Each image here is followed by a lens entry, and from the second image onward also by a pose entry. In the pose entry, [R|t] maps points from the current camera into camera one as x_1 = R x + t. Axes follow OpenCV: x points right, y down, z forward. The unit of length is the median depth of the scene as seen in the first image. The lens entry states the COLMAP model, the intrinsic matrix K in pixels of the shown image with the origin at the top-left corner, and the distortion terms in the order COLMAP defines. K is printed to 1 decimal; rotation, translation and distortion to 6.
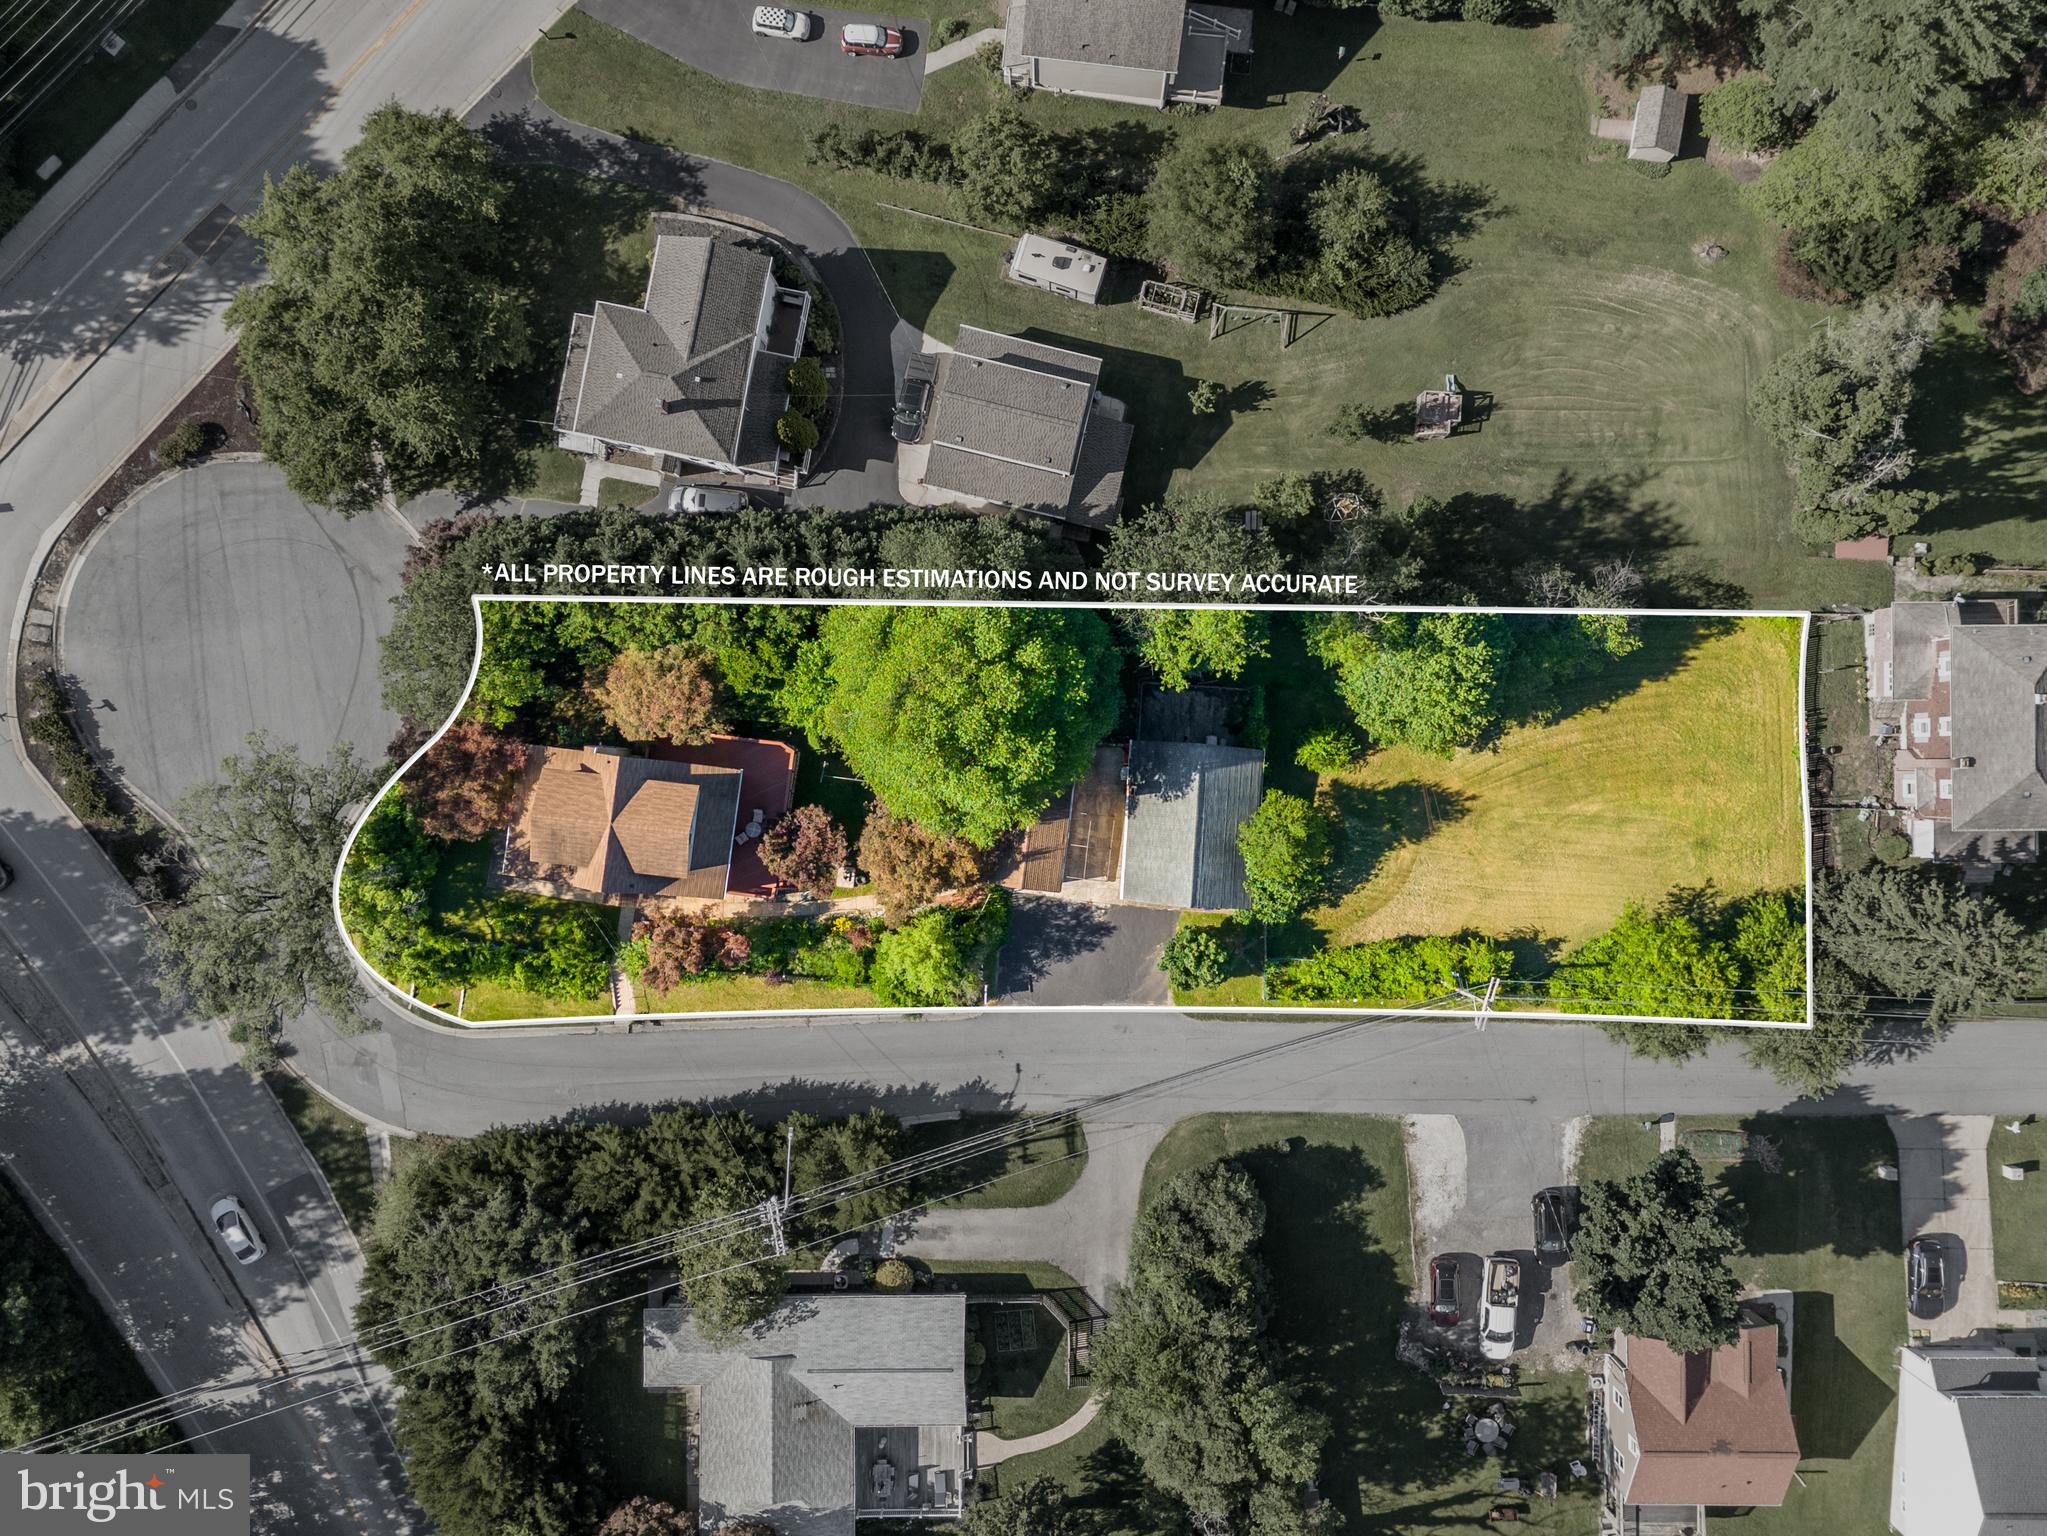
lens RADIAL K [[1614.6, 0, 1056.5], [0, 1614.6, 770.7], [0, 0, 1]] dist [0.082561, -0.071286]
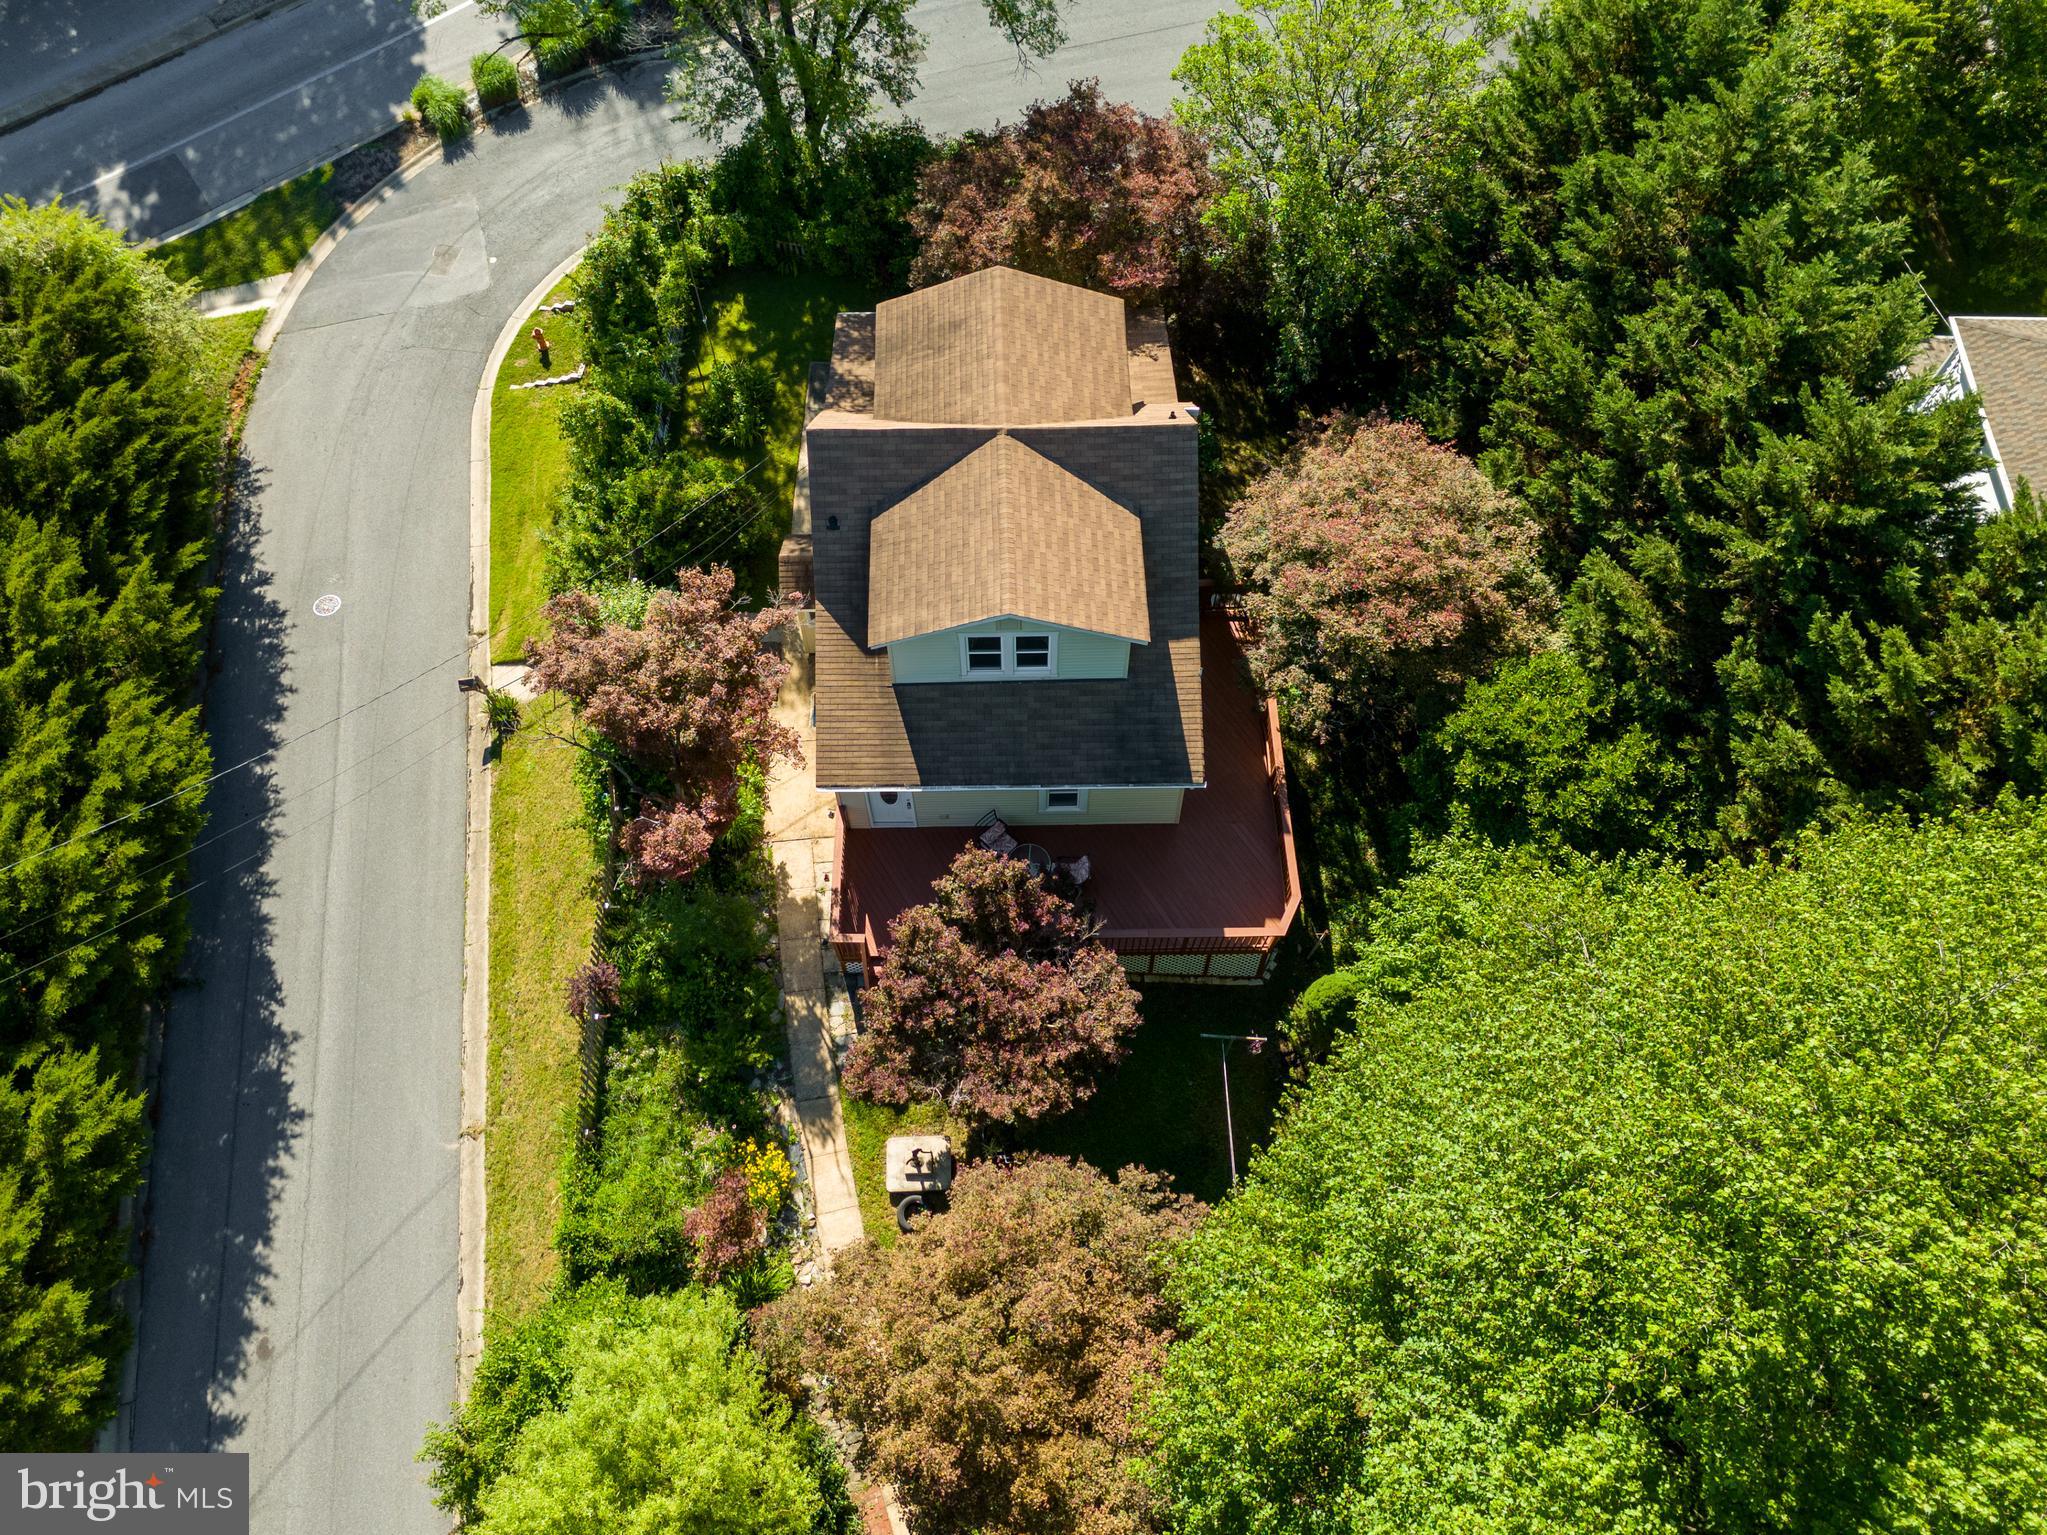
lens RADIAL K [[1512.3, 0, 1023.5], [0, 1512.3, 767.5], [0, 0, 1]] dist [0.115735, -0.136540]
pose [[0.144139, 0.860603, -0.488453, -0.048031], [-0.989541, 0.128177, -0.066171, 0.055486], [0.005661, 0.492882, 0.870078, 0.706211]]
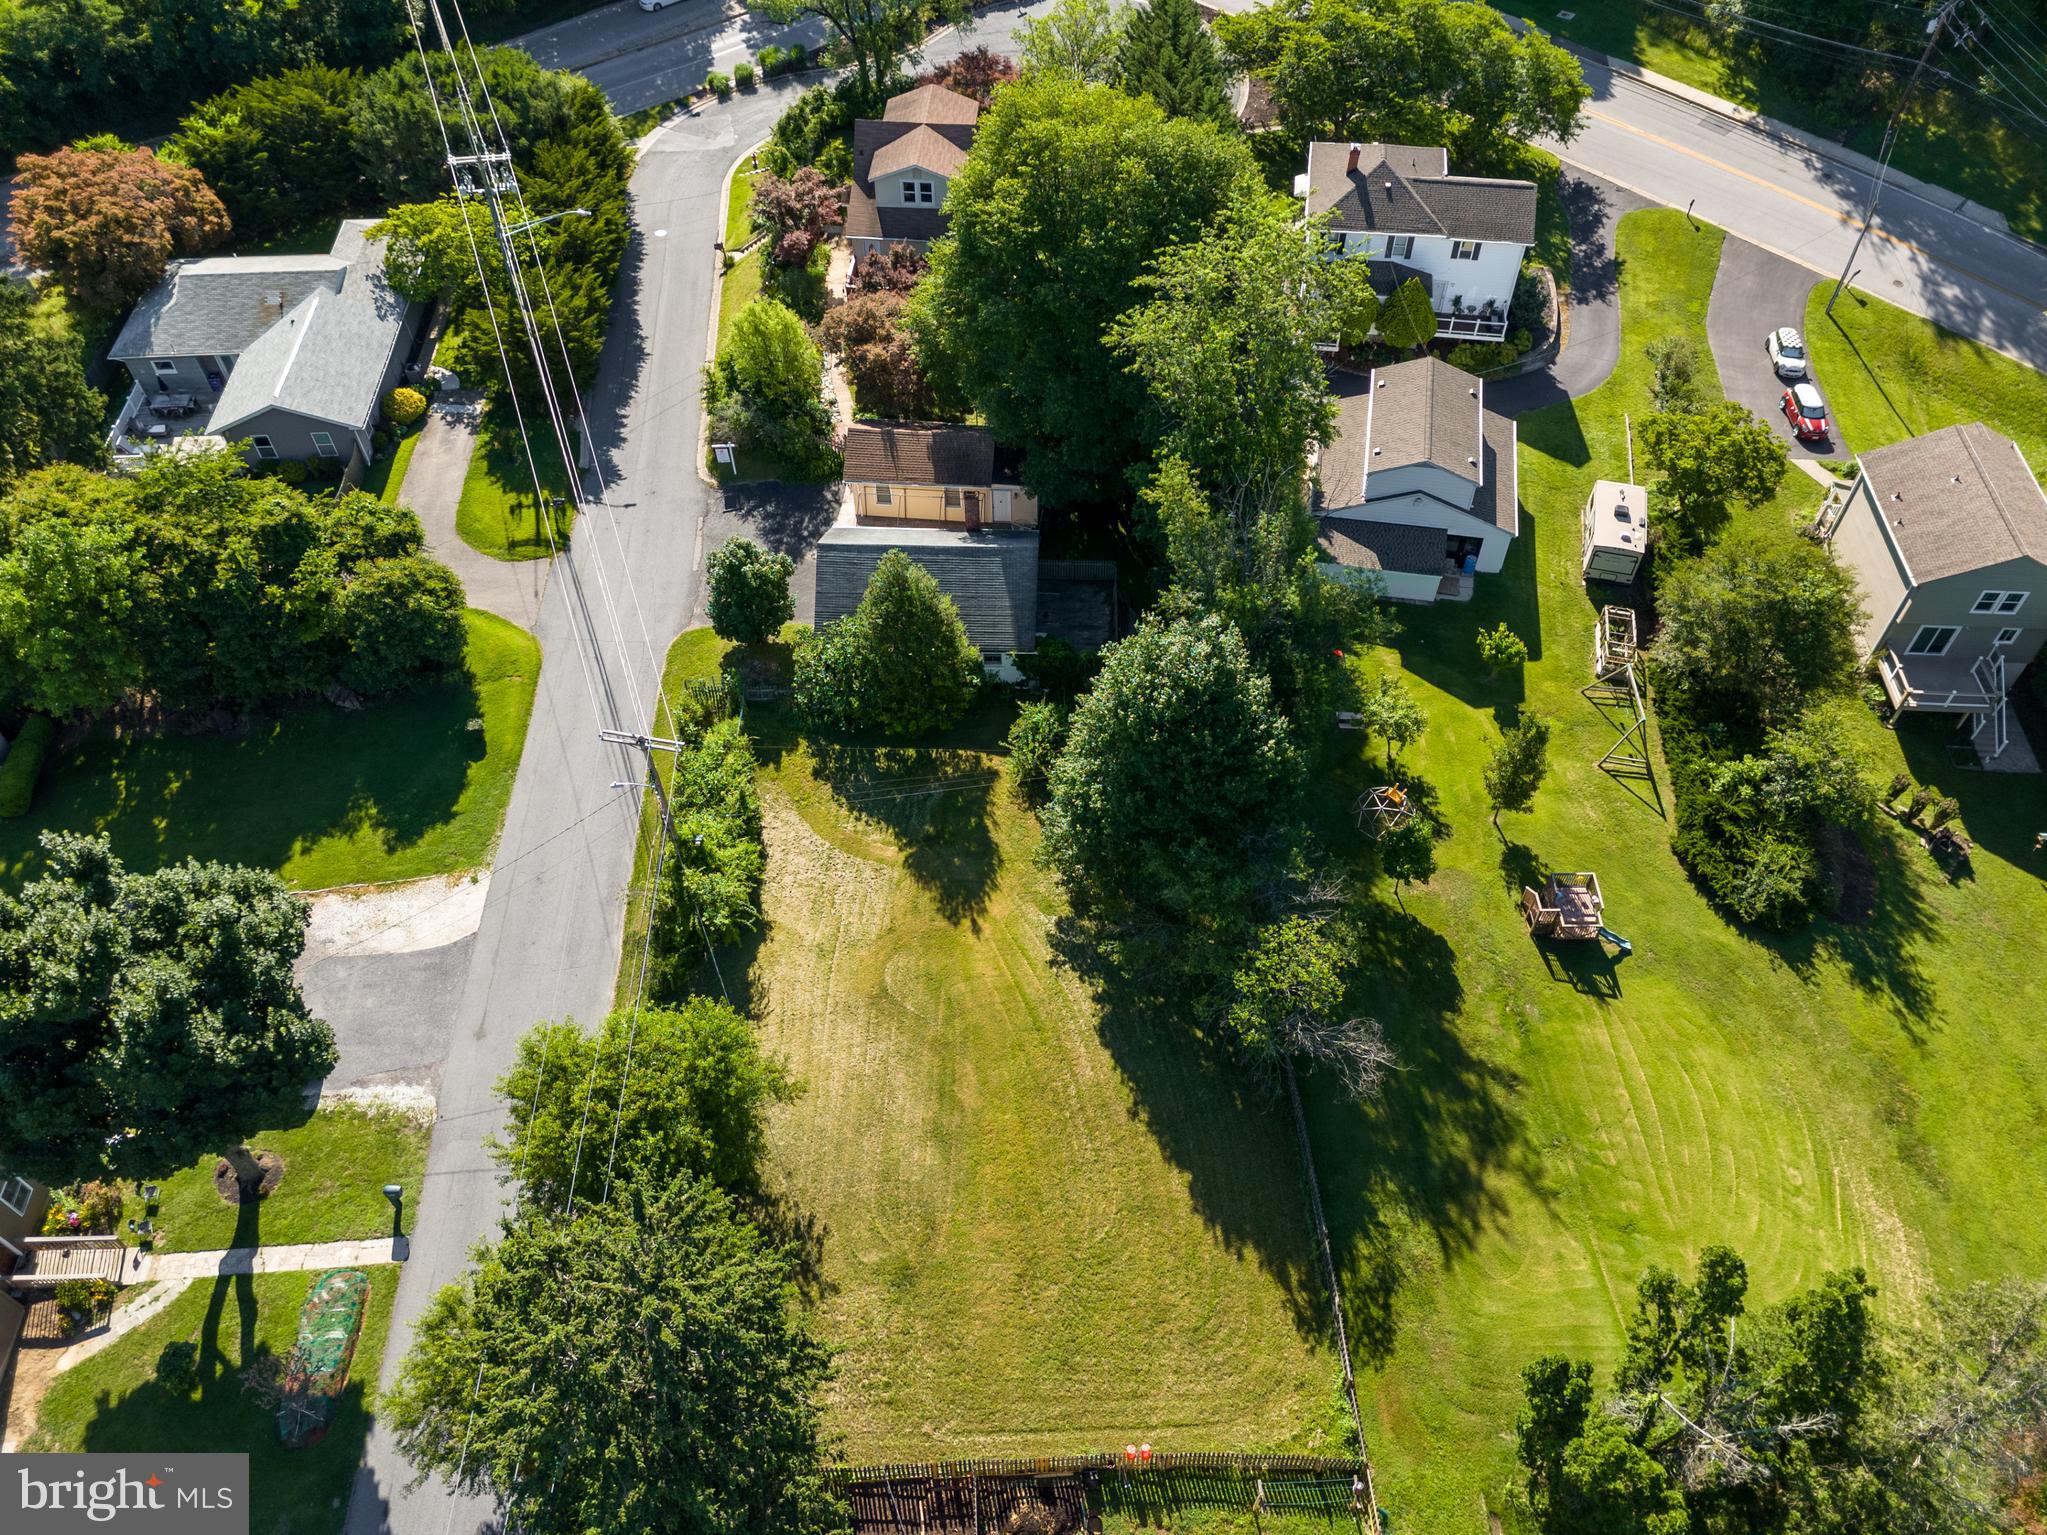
lens RADIAL K [[1504.8, 0, 1023.5], [0, 1504.8, 767.5], [0, 0, 1]] dist [0.109644, -0.119607]
pose [[0.048111, 0.766903, -0.639957, 0.588313], [-0.998817, 0.041443, -0.025426, 0.010996], [0.007023, 0.640423, 0.767990, 0.505107]]
